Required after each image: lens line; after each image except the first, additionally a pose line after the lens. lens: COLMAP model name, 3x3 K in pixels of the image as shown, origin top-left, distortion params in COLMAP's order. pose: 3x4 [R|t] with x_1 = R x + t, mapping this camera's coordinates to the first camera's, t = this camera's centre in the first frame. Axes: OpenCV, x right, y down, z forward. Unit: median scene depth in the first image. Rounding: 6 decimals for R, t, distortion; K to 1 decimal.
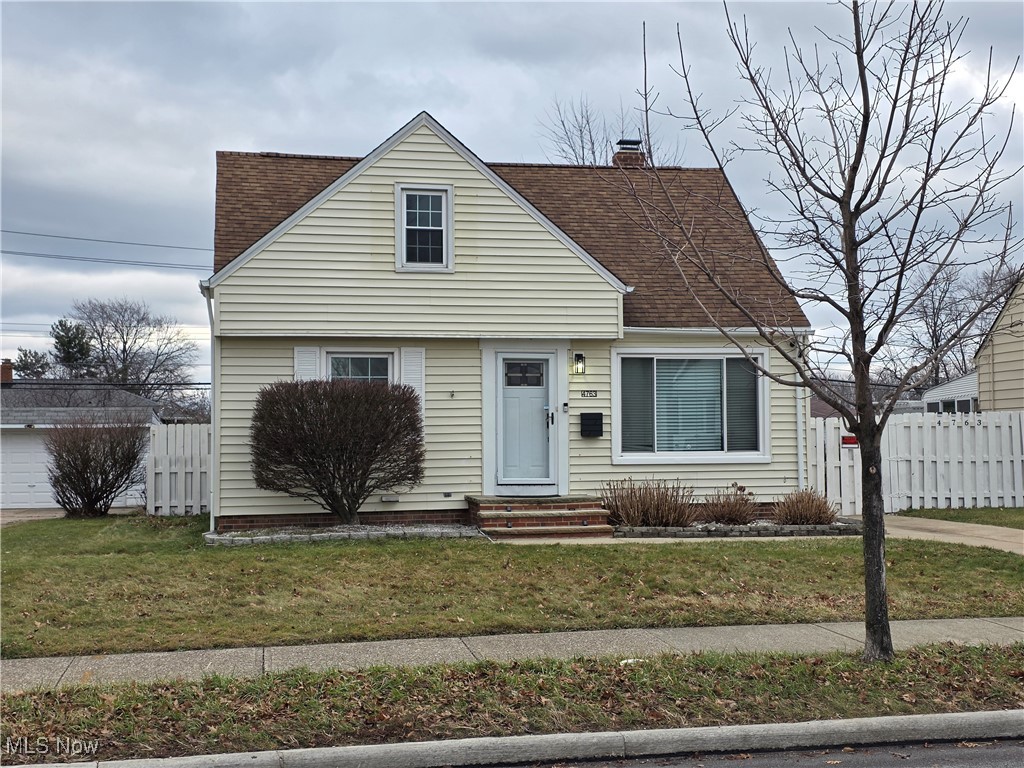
lens RADIAL K [[1372.2, 0, 512.0], [0, 1372.2, 384.0], [0, 0, 1]] dist [0.096152, 0.017001]
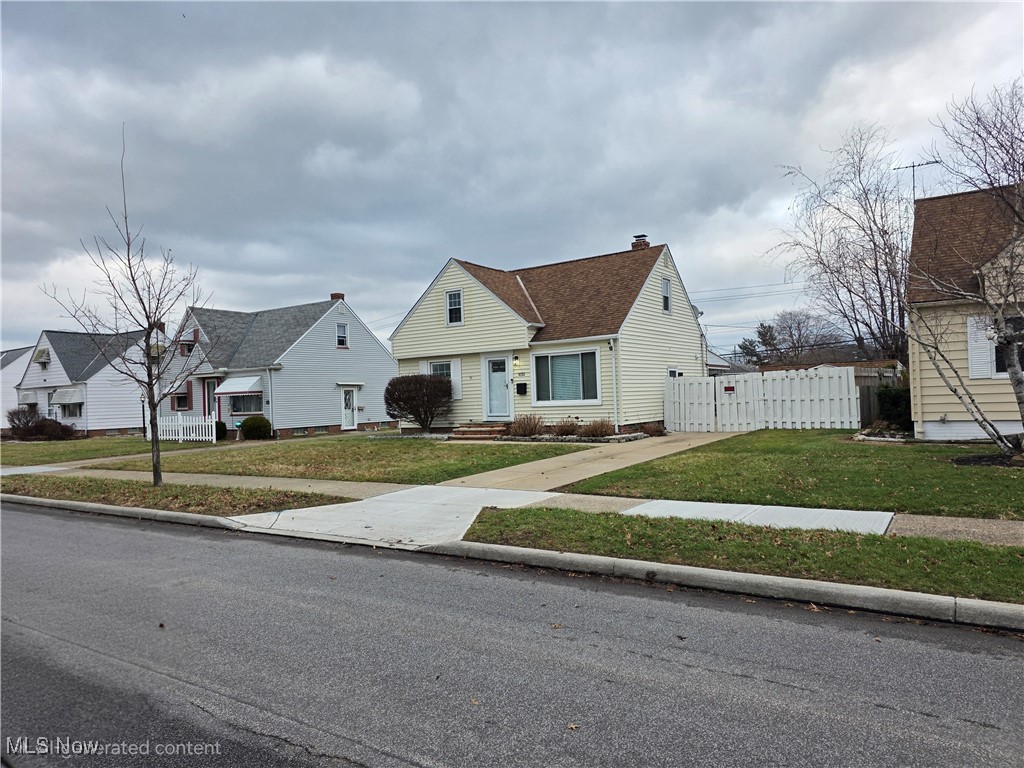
lens RADIAL K [[682.2, 0, 511.0], [0, 682.2, 381.9], [0, 0, 1]] dist [0.062103, -0.055471]
pose [[0.693796, -0.032037, -0.719458, 0.819889], [0.062482, 0.997921, 0.015817, 0.001228], [0.717456, -0.055927, 0.694355, 0.243688]]
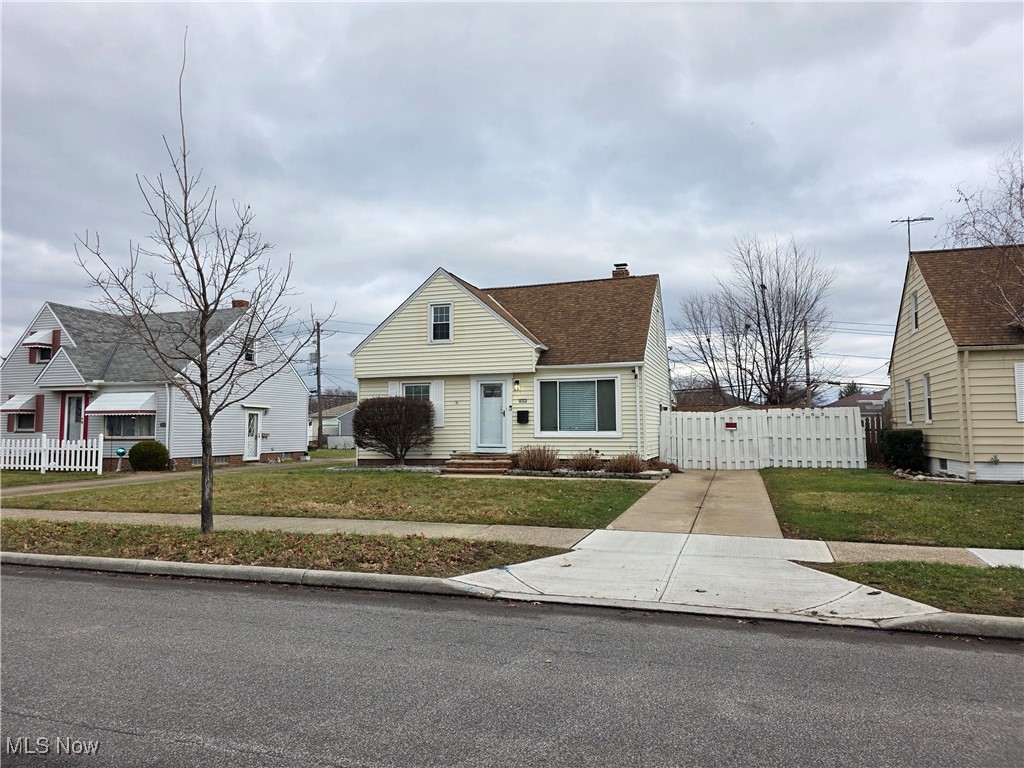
lens RADIAL K [[682.7, 0, 503.0], [0, 682.7, 364.2], [0, 0, 1]] dist [0.063143, -0.056385]
pose [[0.860974, -0.044023, -0.506740, 0.526276], [0.020185, 0.998420, -0.052442, 0.005577], [0.508248, 0.034923, 0.860502, 0.153977]]
